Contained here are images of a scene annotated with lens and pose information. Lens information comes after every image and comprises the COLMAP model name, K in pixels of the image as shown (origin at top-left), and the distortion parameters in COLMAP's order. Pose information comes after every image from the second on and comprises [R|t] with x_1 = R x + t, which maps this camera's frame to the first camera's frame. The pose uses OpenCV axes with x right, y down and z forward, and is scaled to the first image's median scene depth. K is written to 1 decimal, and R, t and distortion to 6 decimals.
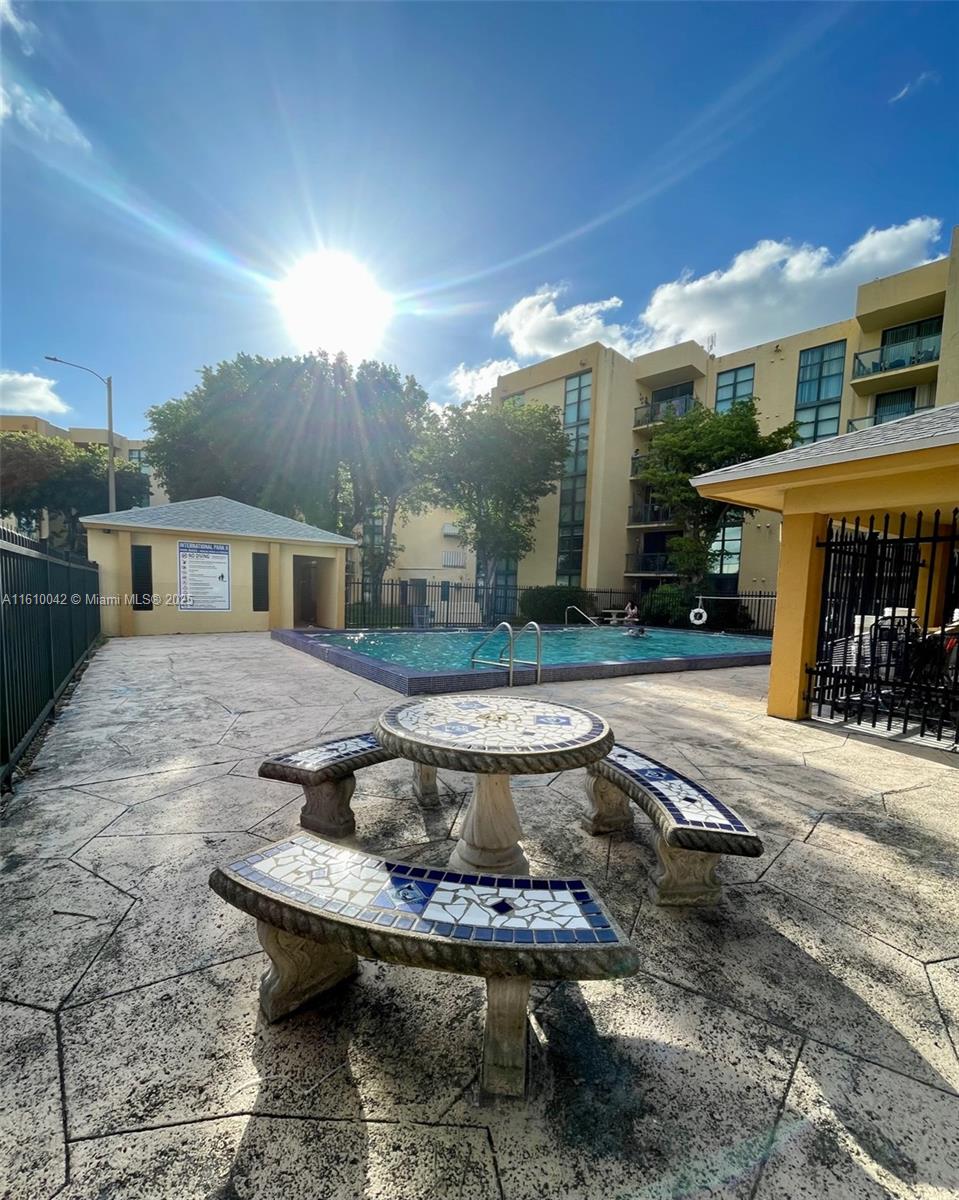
lens RADIAL K [[522.0, 0, 483.4], [0, 522.0, 636.9], [0, 0, 1]] dist [-0.002184, 0.000664]
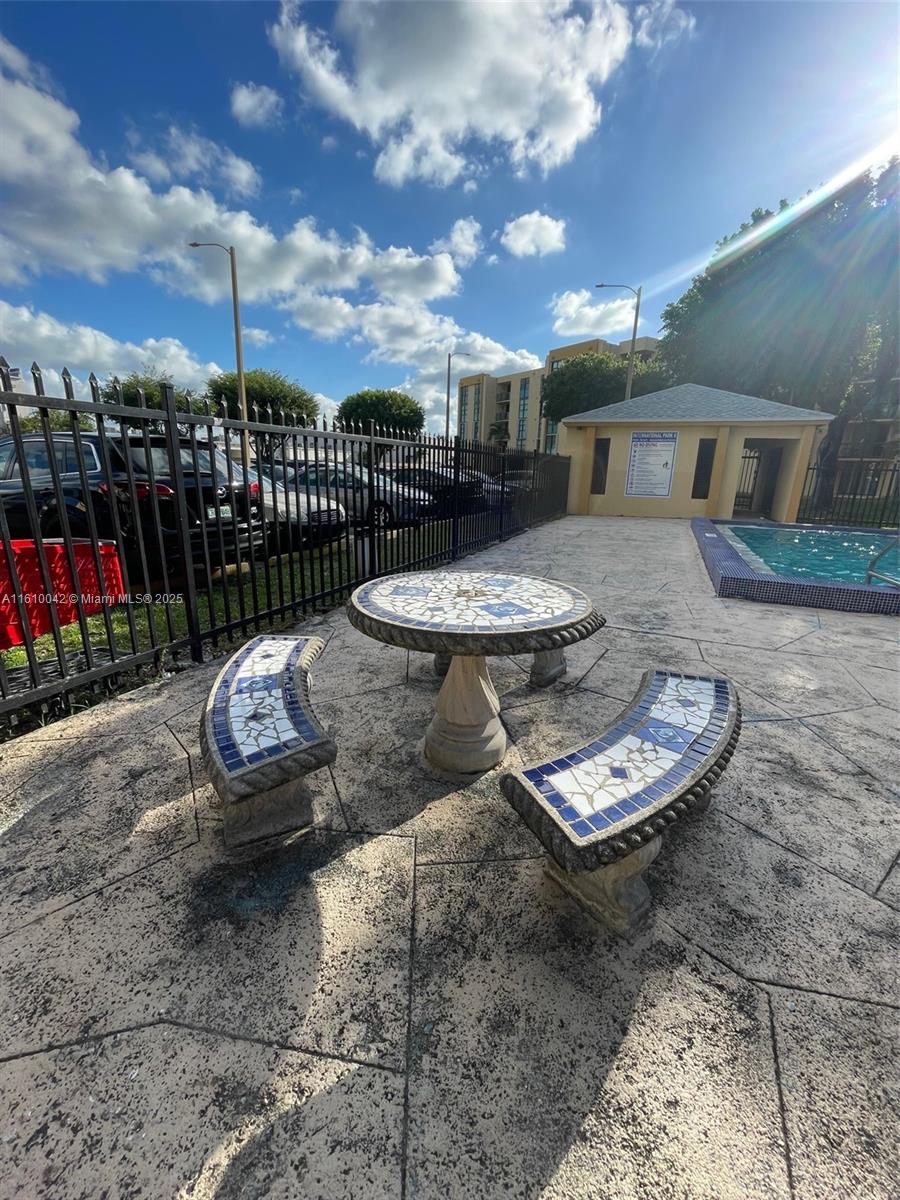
lens RADIAL K [[487.7, 0, 449.7], [0, 487.7, 600.3], [0, 0, 1]] dist [0.000227, -0.000817]
pose [[0.537148, 0.206509, -0.817818, 1.050192], [-0.082065, 0.977762, 0.192997, -0.002853], [0.839487, -0.036554, 0.542150, 0.700934]]
